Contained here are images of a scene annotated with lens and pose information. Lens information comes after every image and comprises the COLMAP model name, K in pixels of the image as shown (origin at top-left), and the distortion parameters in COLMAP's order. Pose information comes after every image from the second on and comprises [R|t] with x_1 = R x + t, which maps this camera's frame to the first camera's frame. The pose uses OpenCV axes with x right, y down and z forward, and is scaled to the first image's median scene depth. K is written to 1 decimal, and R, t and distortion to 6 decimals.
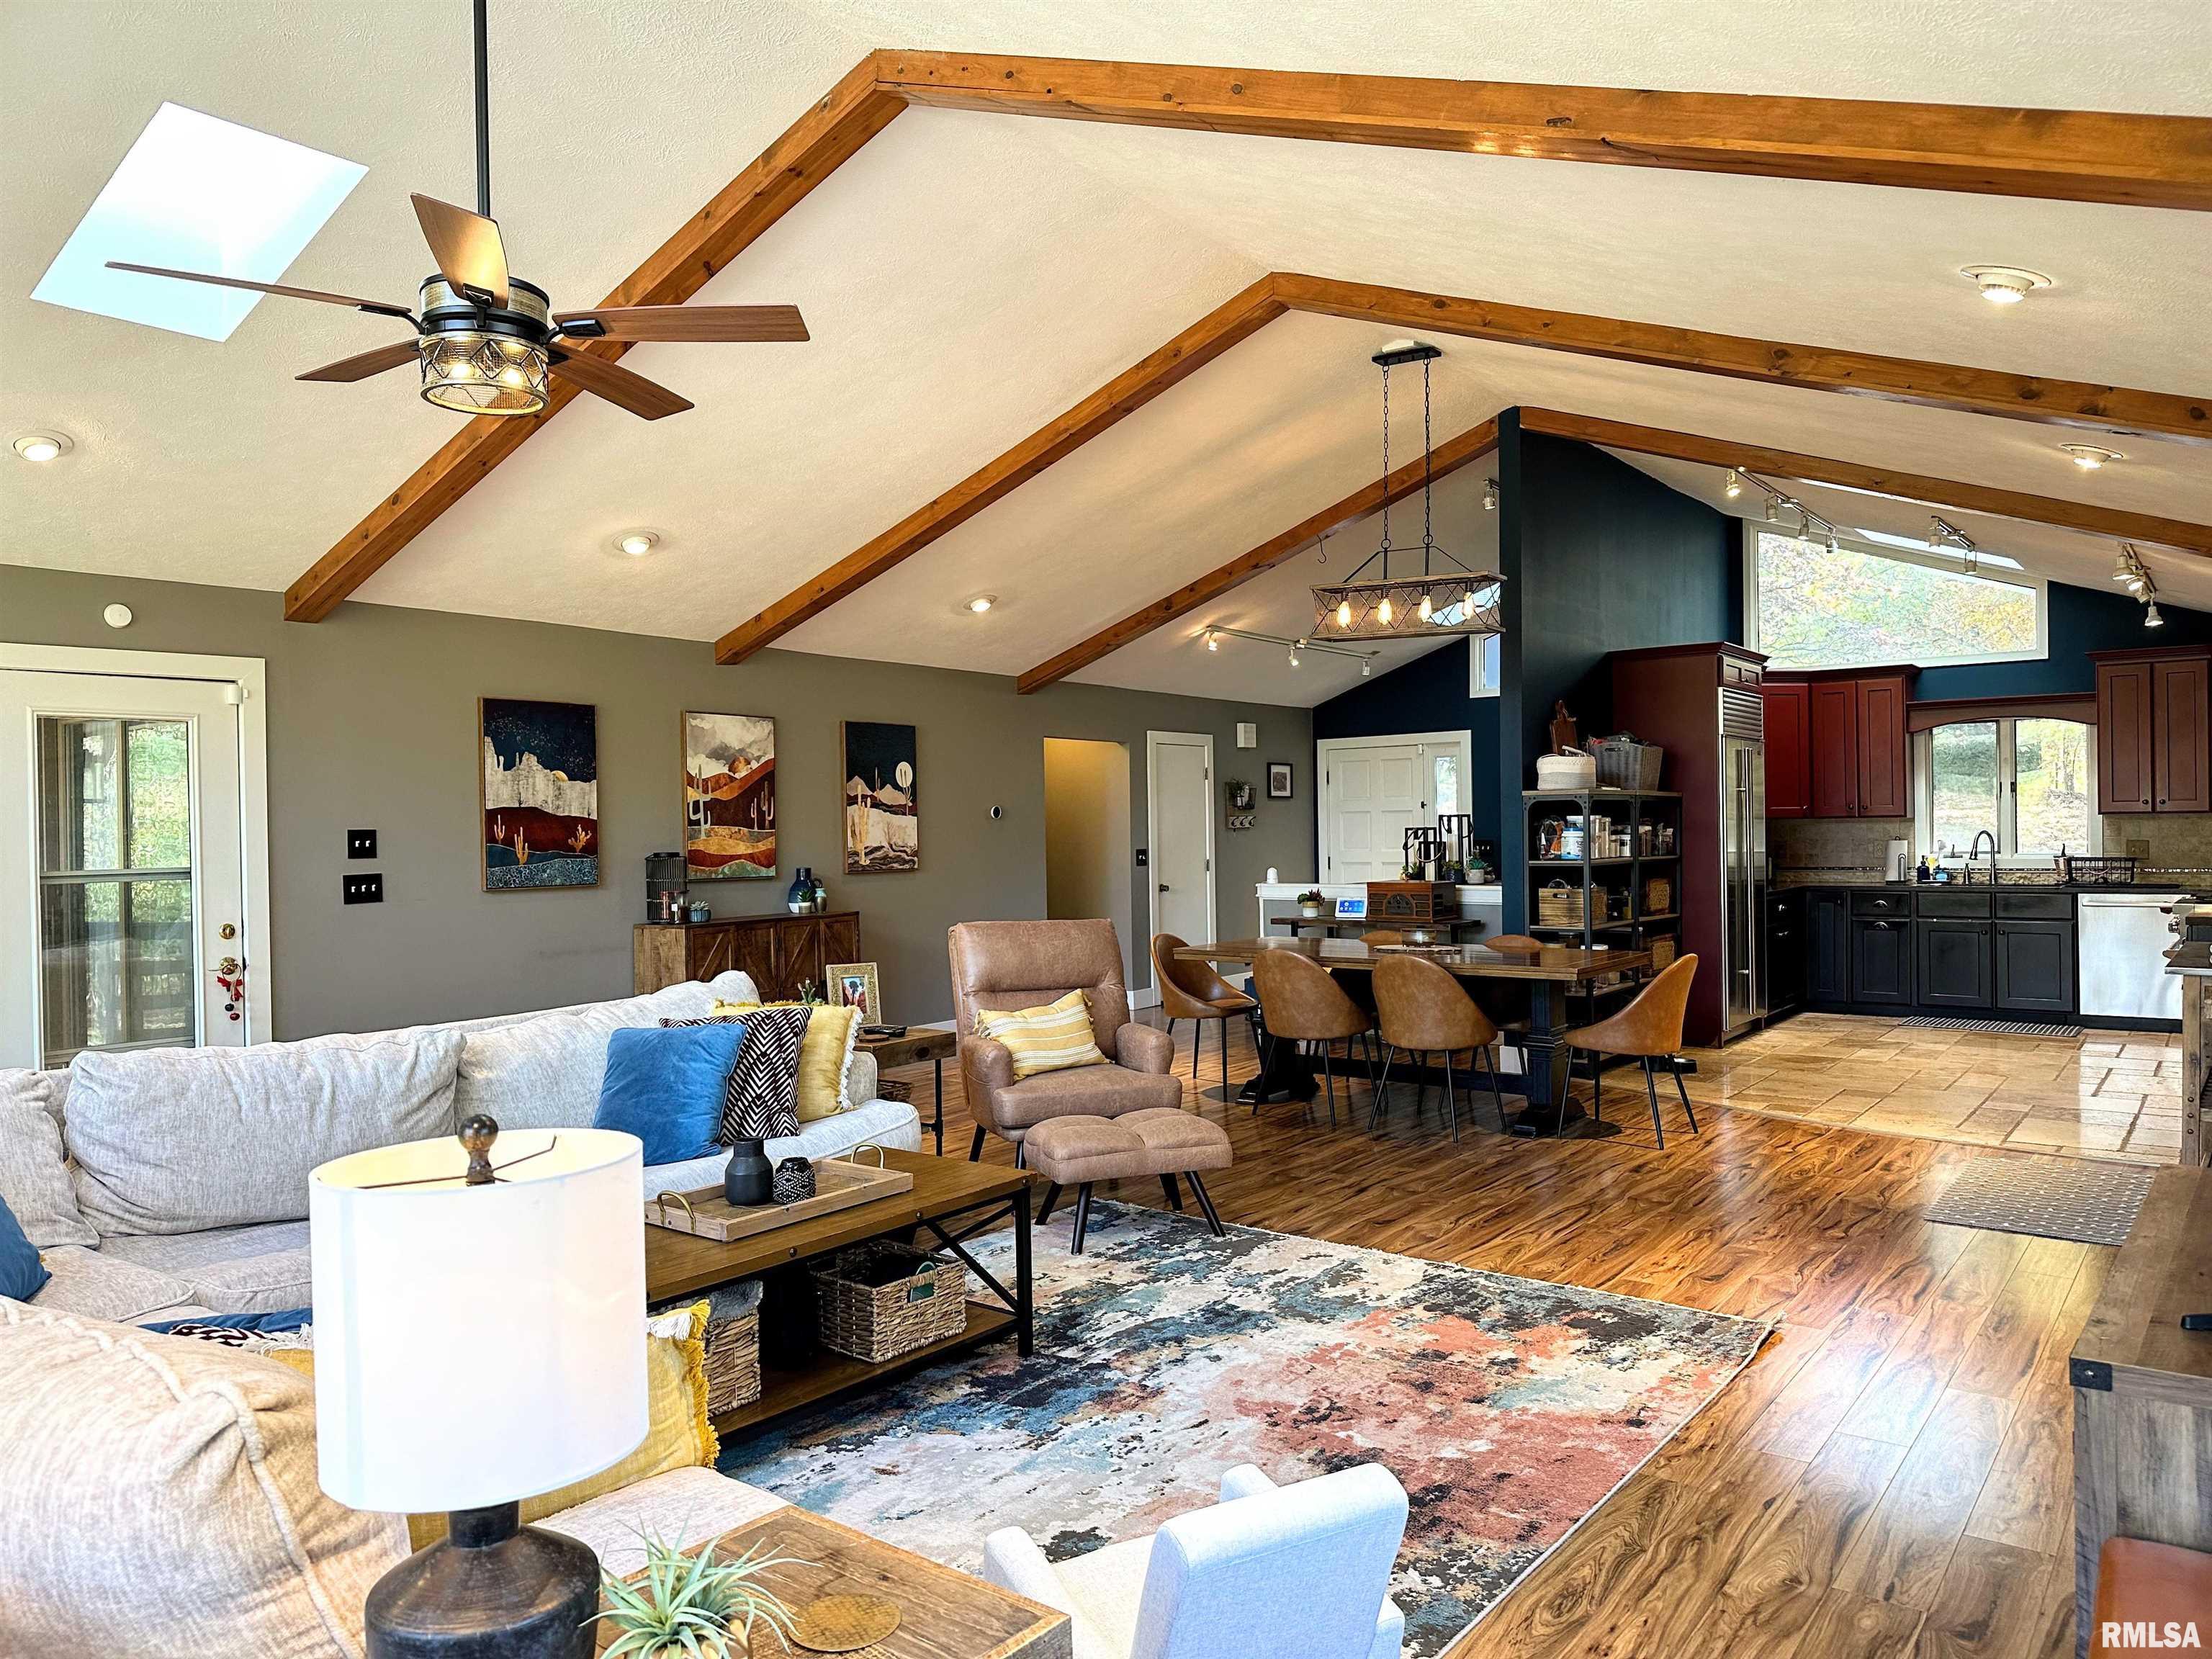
lens RADIAL K [[1509.6, 0, 1106.0], [0, 1509.6, 829.5], [0, 0, 1]] dist [-0.025360, -0.001304]
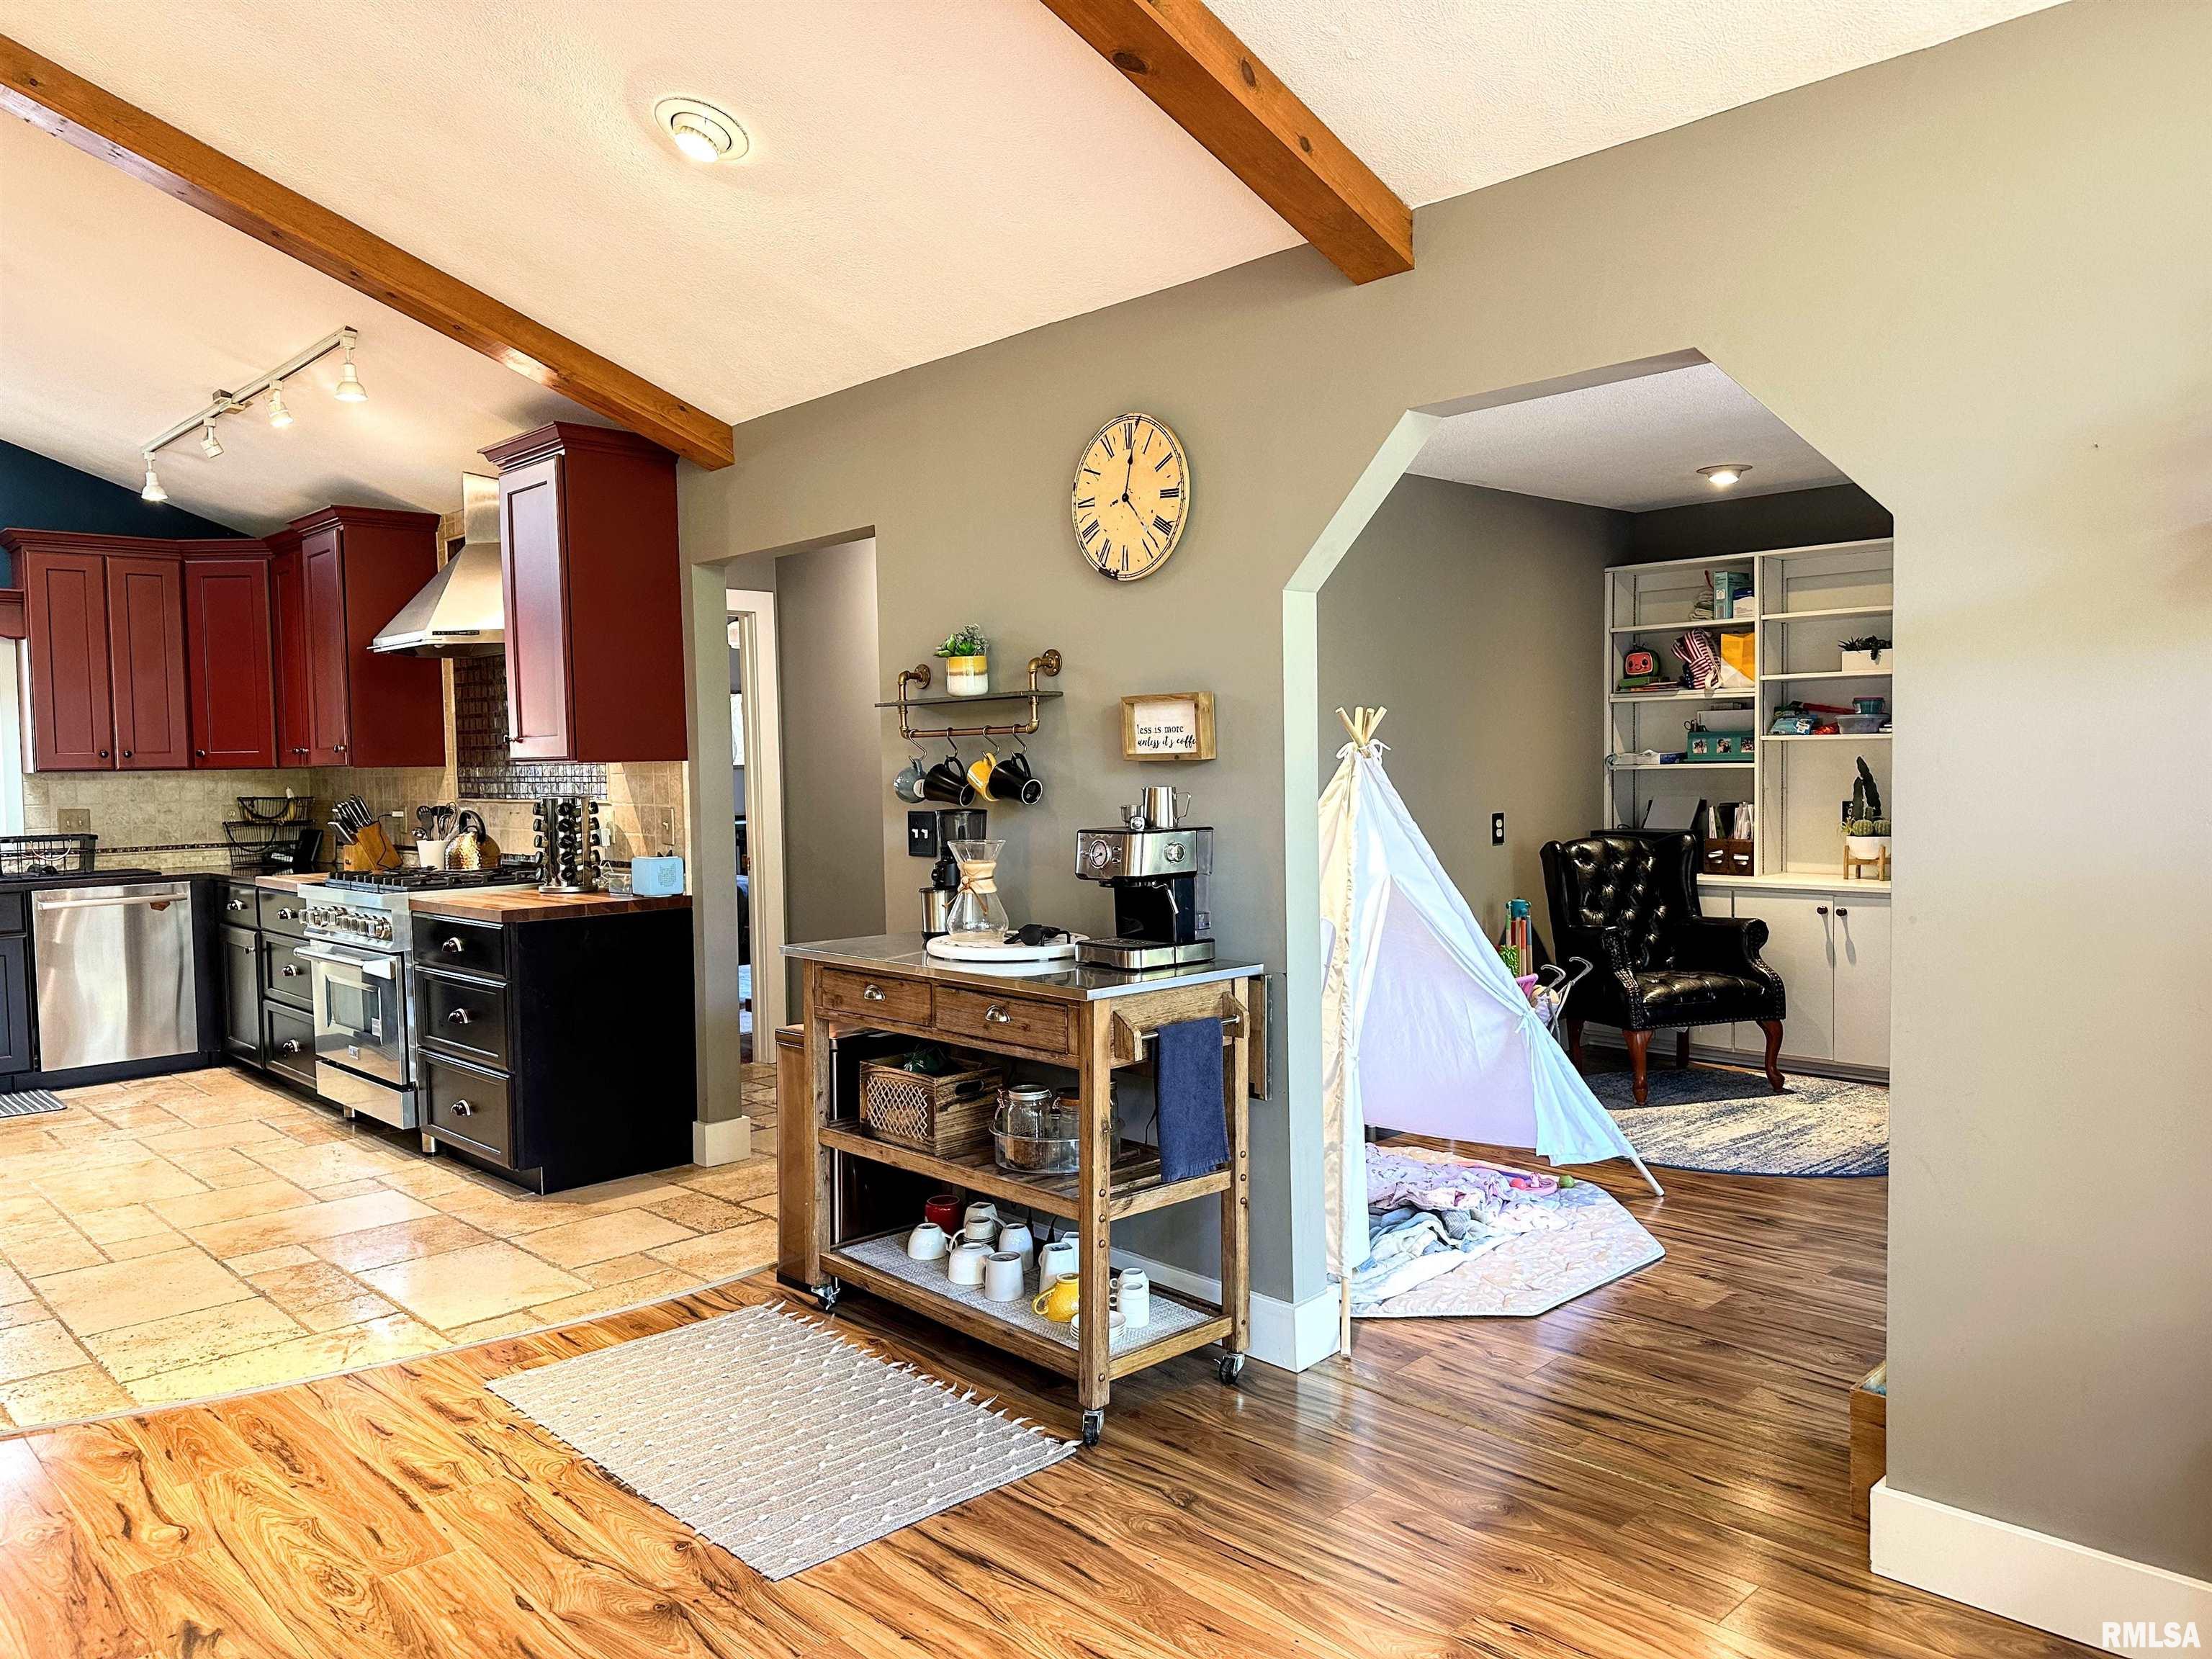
lens RADIAL K [[1564.9, 0, 1106.0], [0, 1564.9, 829.5], [0, 0, 1]] dist [0.006243, -0.003999]
pose [[0.134347, -0.034401, 0.990337, 0.028365], [0.018458, 0.999311, 0.032209, 0.001792], [-0.990762, 0.013953, 0.134889, 0.411698]]
